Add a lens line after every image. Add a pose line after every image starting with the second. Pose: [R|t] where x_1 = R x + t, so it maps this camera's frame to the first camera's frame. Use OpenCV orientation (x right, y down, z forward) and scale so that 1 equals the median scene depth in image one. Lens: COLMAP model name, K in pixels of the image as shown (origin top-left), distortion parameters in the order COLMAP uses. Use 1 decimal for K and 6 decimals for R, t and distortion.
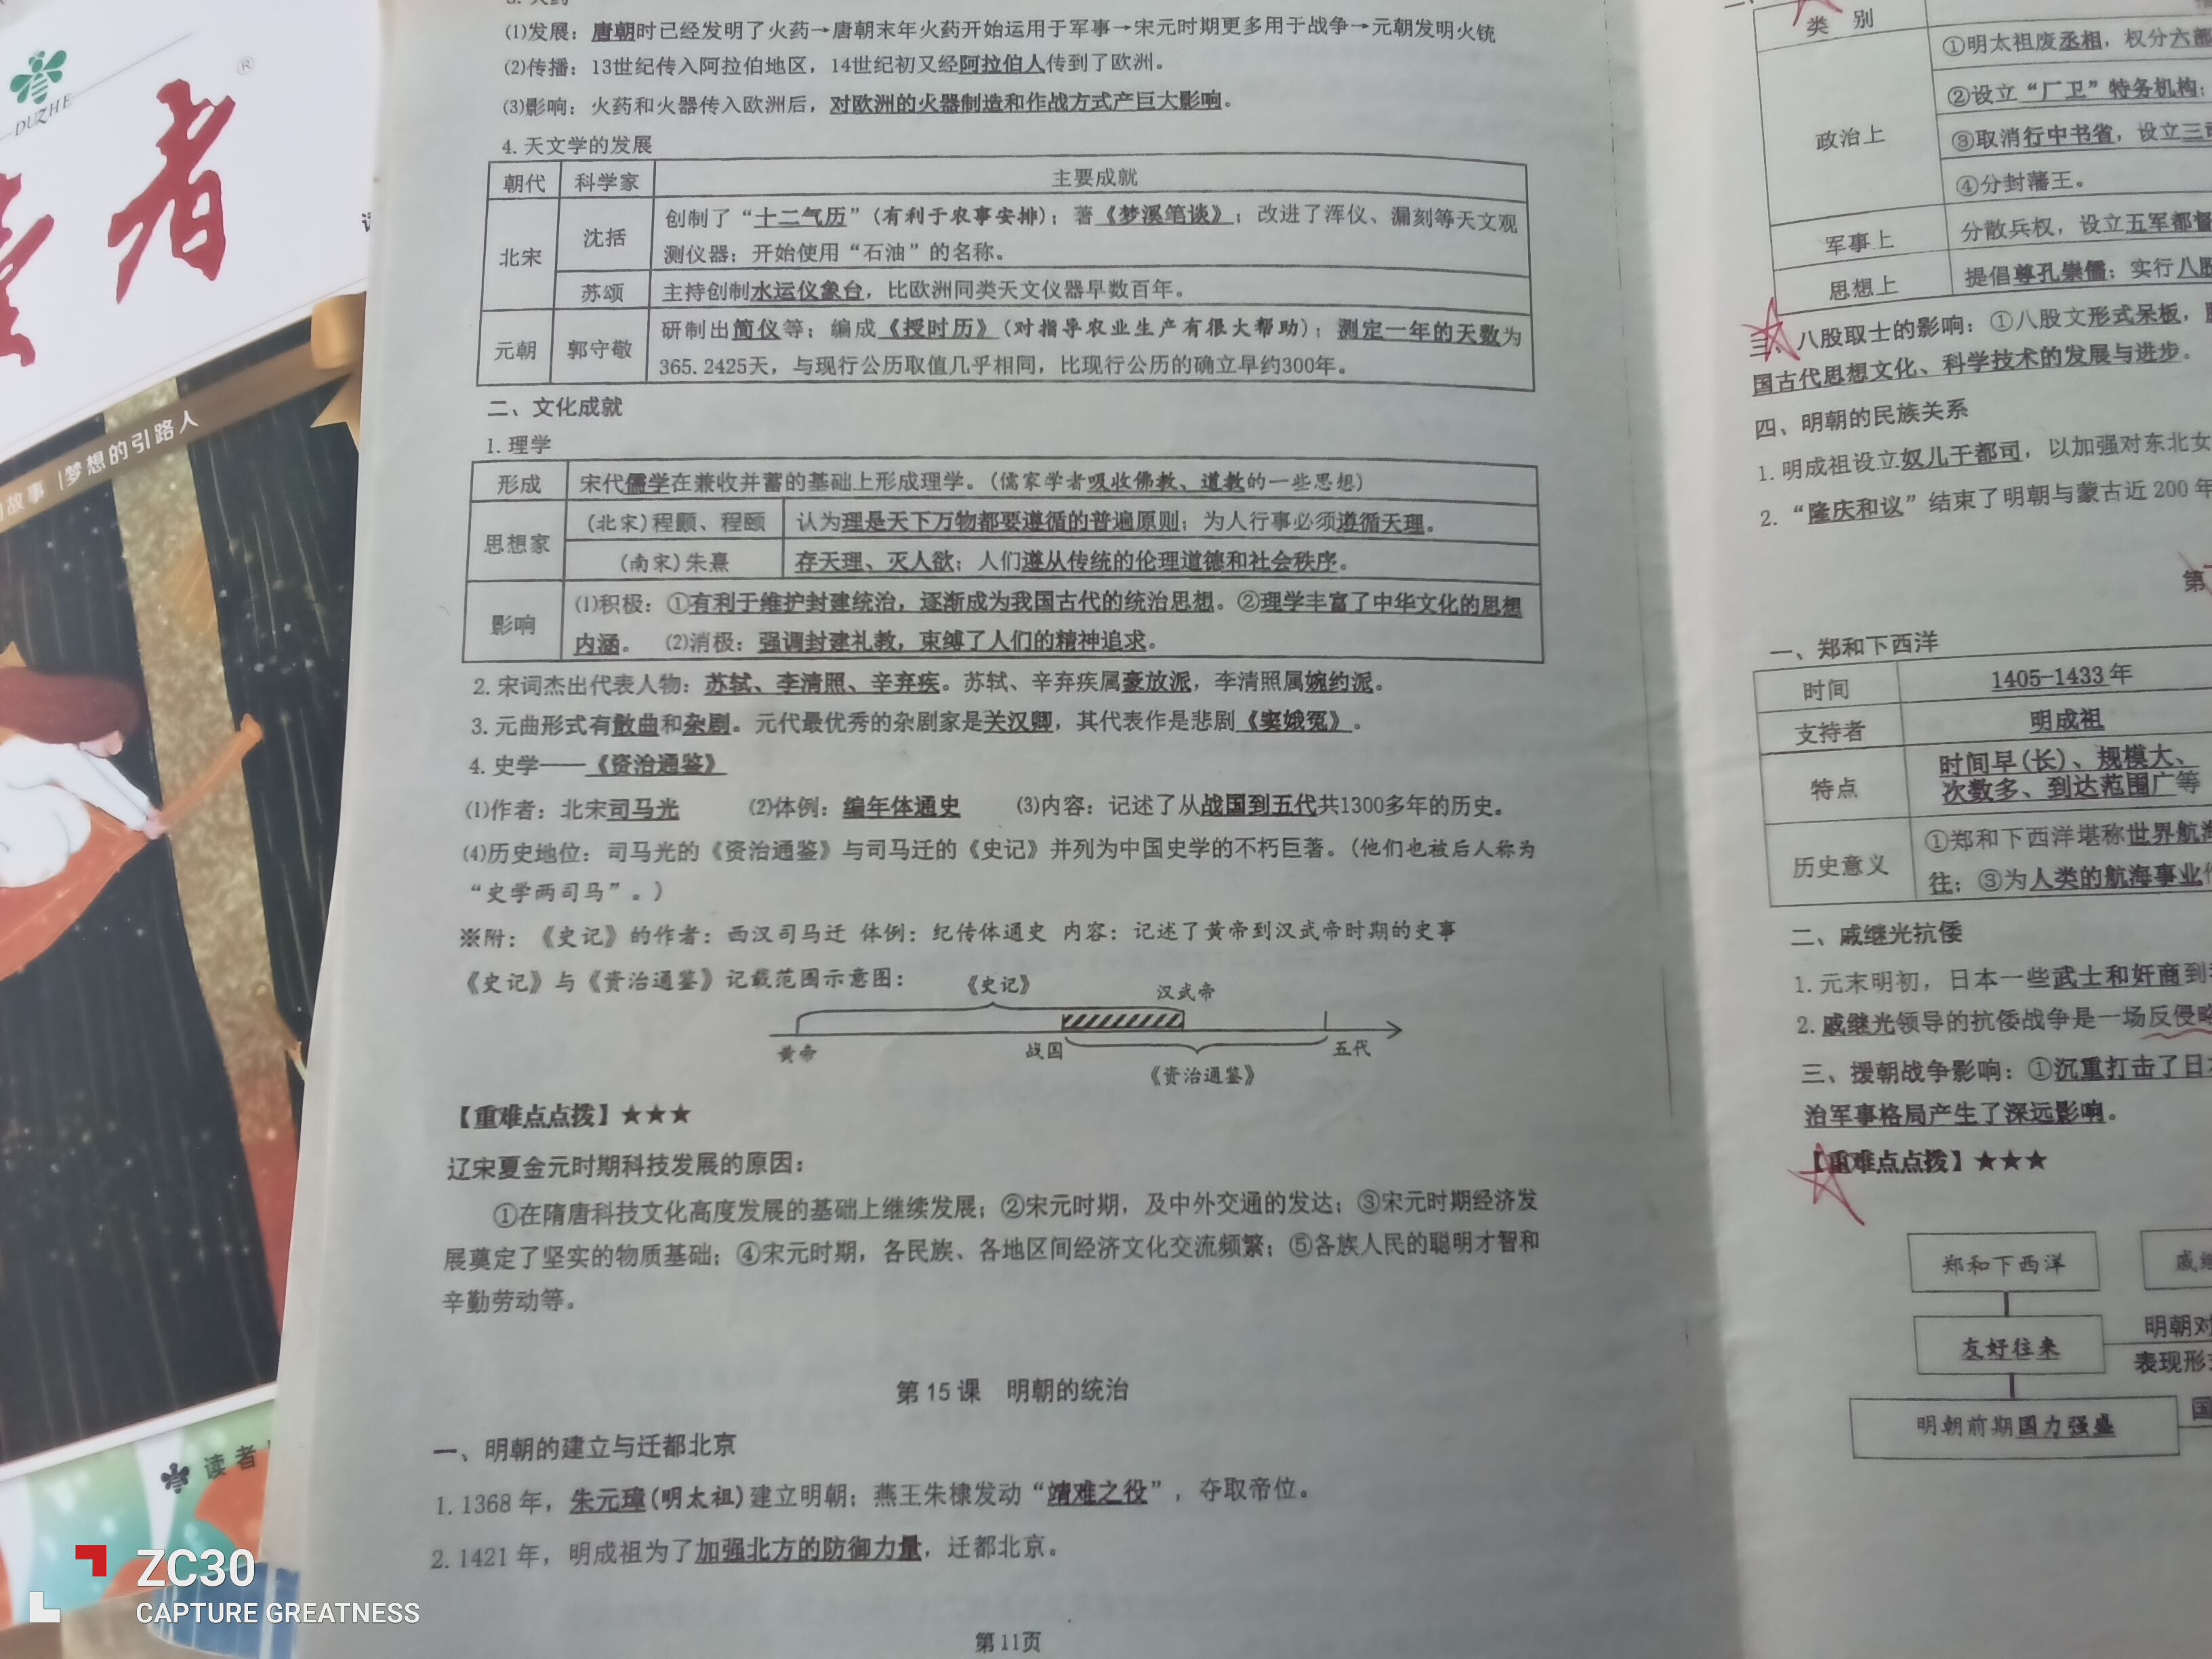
lens RADIAL K [[1787.0, 0, 1118.1], [0, 1787.0, 819.0], [0, 0, 1]] dist [0.103099, -0.191905]
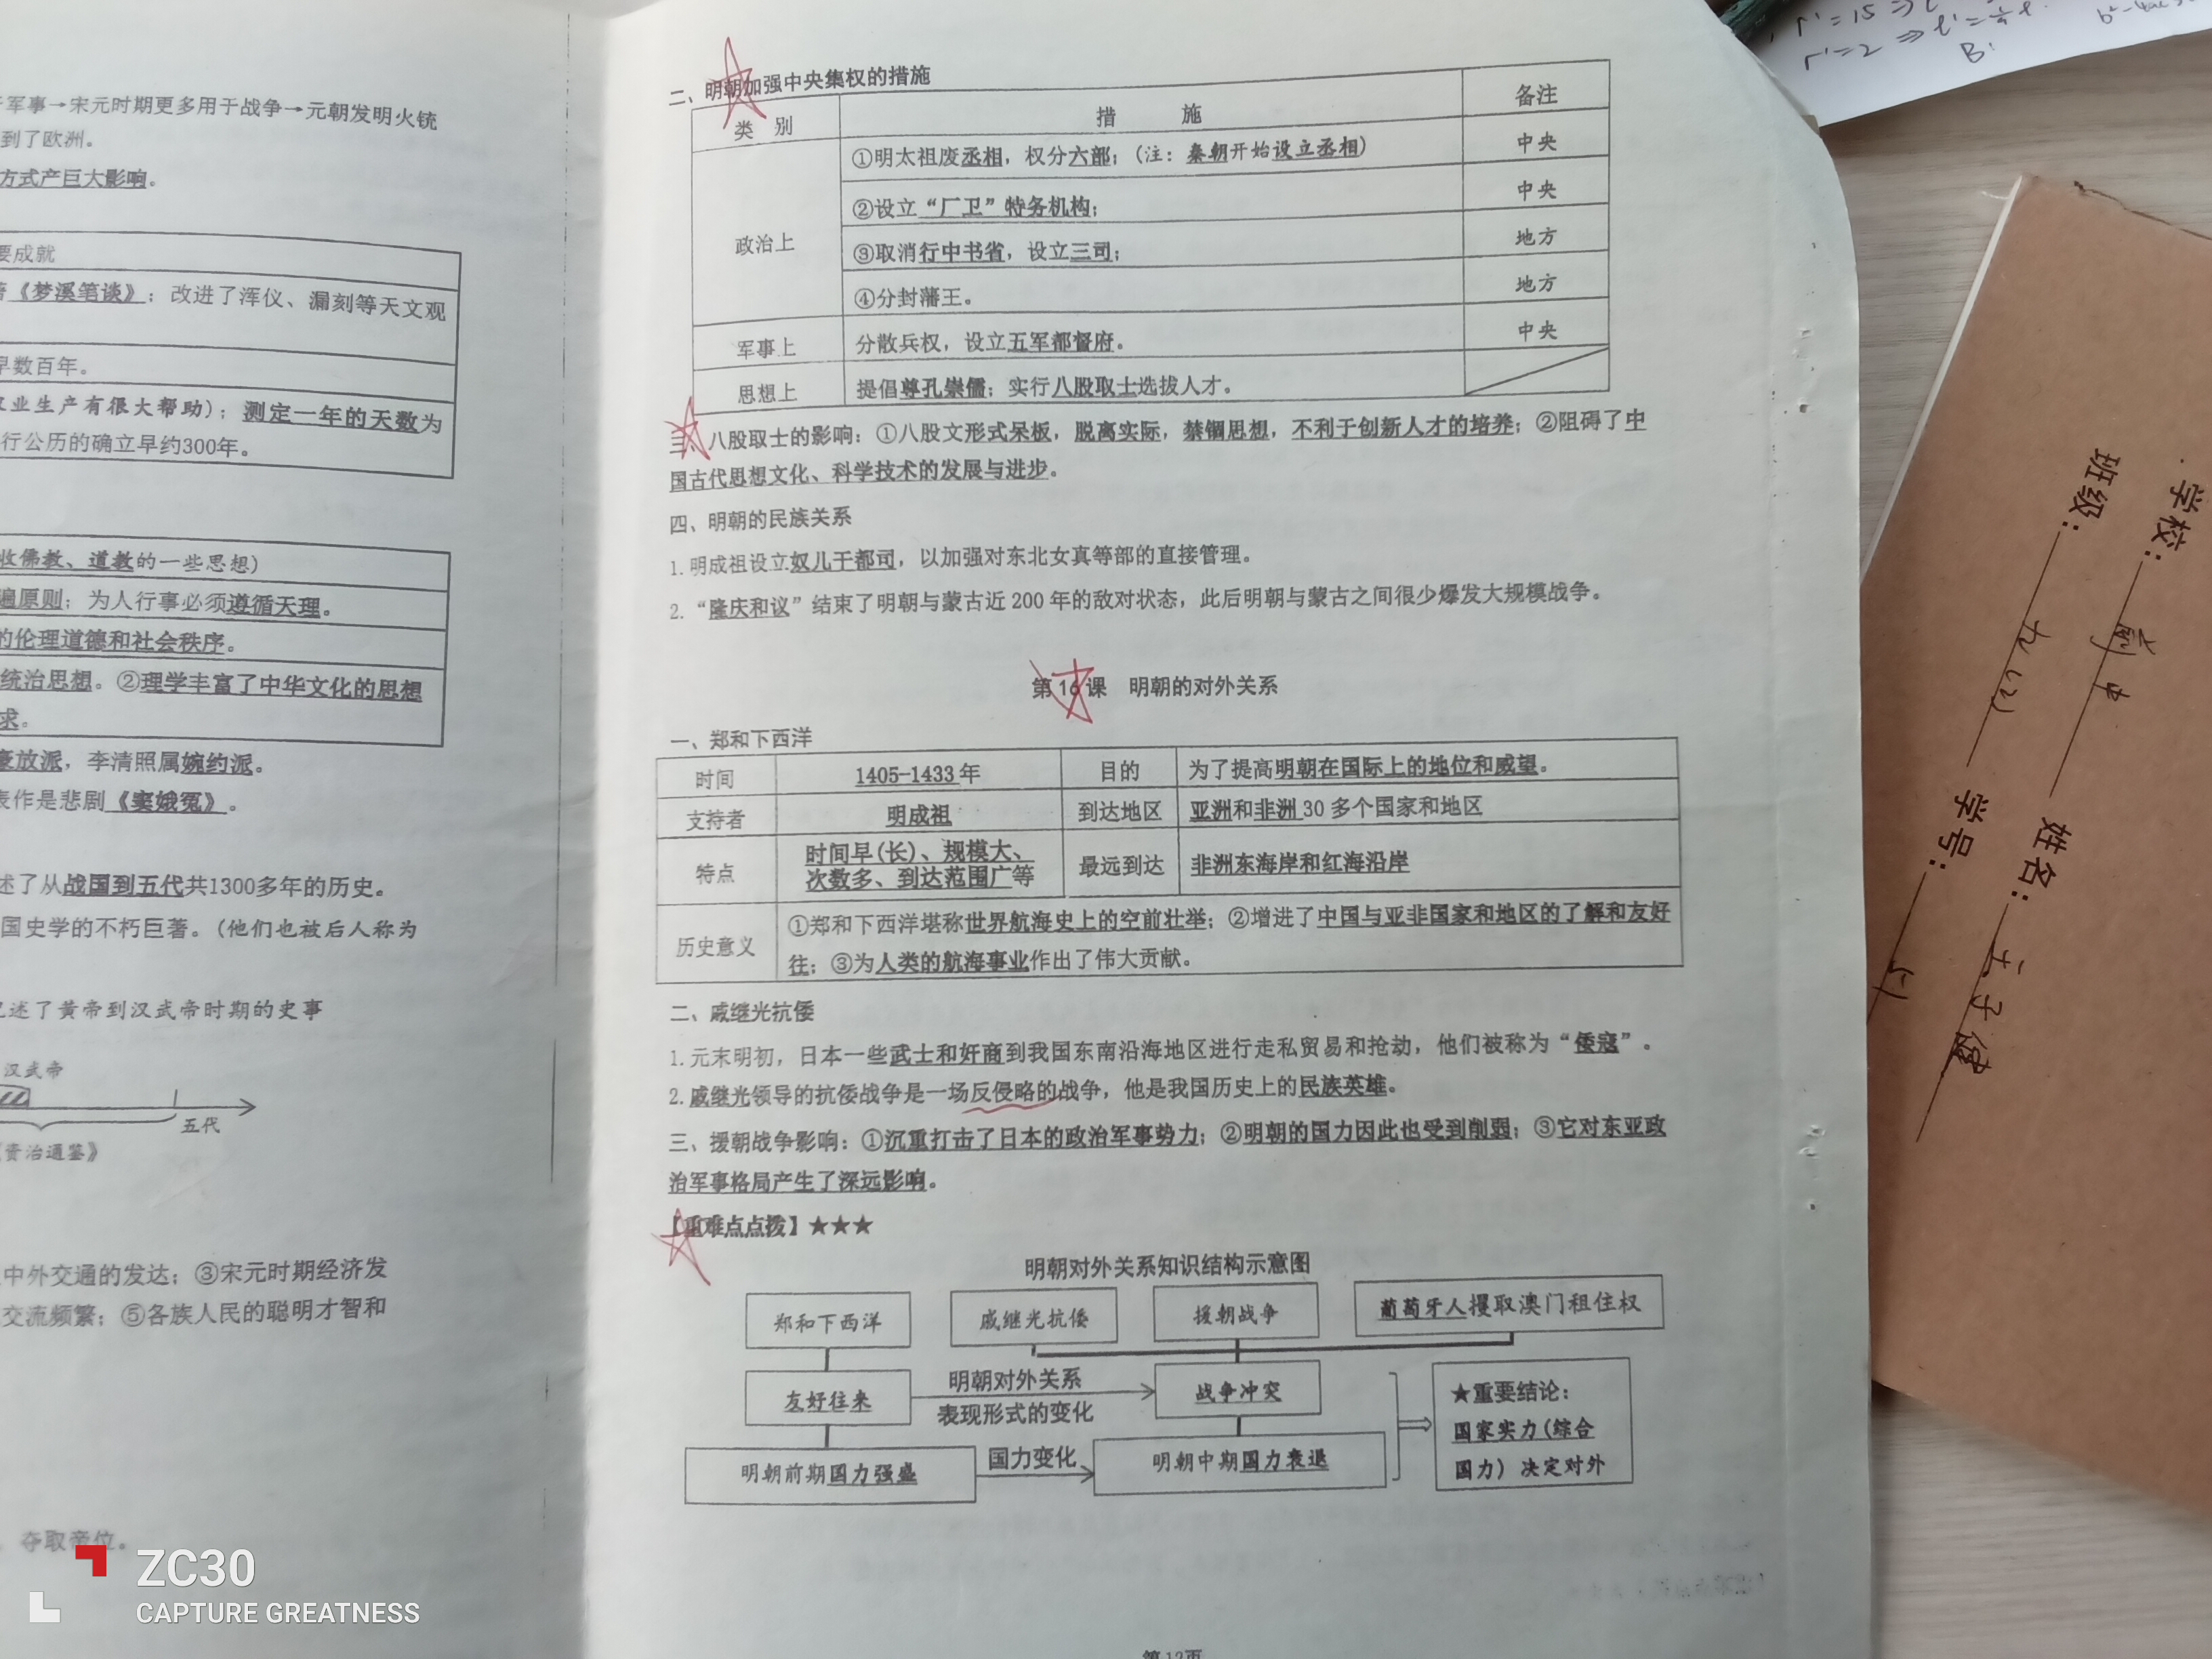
lens RADIAL K [[1787.0, 0, 1118.1], [0, 1787.0, 819.0], [0, 0, 1]] dist [0.103099, -0.191905]
pose [[0.996657, 0.016158, 0.080084, 0.553306], [-0.019700, 0.998853, 0.043637, -0.100465], [-0.079287, -0.045068, 0.995833, -0.066689]]
